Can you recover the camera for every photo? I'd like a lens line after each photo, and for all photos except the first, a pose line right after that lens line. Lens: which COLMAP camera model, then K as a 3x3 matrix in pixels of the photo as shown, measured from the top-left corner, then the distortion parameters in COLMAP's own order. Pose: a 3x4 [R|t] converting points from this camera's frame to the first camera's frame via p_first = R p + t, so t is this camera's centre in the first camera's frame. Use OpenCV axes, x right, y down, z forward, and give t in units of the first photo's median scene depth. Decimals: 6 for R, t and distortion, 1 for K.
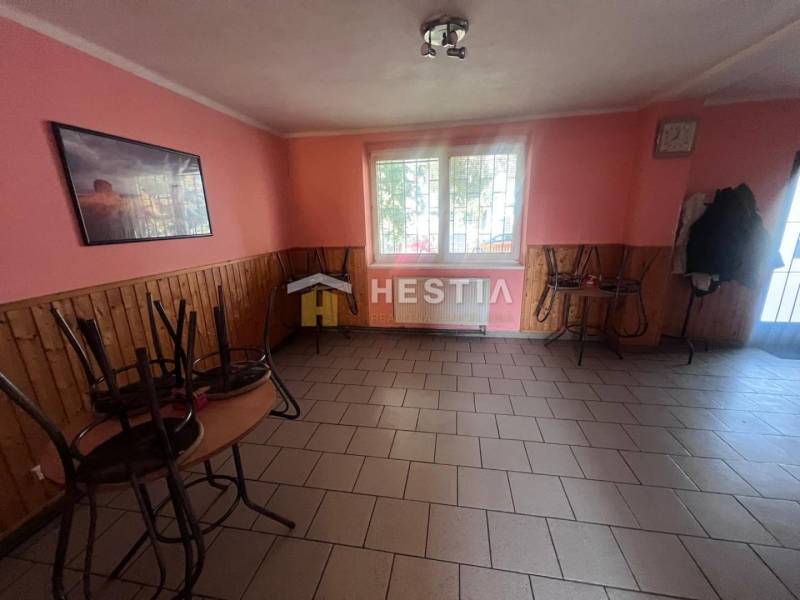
lens RADIAL K [[319.9, 0, 400.7], [0, 319.9, 301.3], [0, 0, 1]] dist [-0.002133, 0.001143]
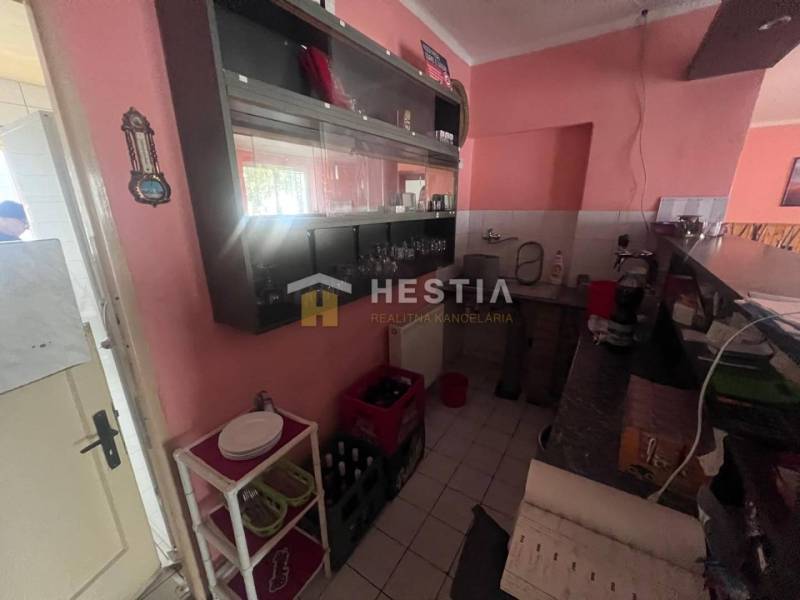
lens RADIAL K [[319.9, 0, 403.0], [0, 319.9, 298.6], [0, 0, 1]] dist [-0.002133, 0.001143]
pose [[-0.401598, 0.286821, -0.869743, 1.408519], [-0.214897, 0.893663, 0.393936, 0.065339], [0.890246, 0.345109, -0.297257, -0.344306]]
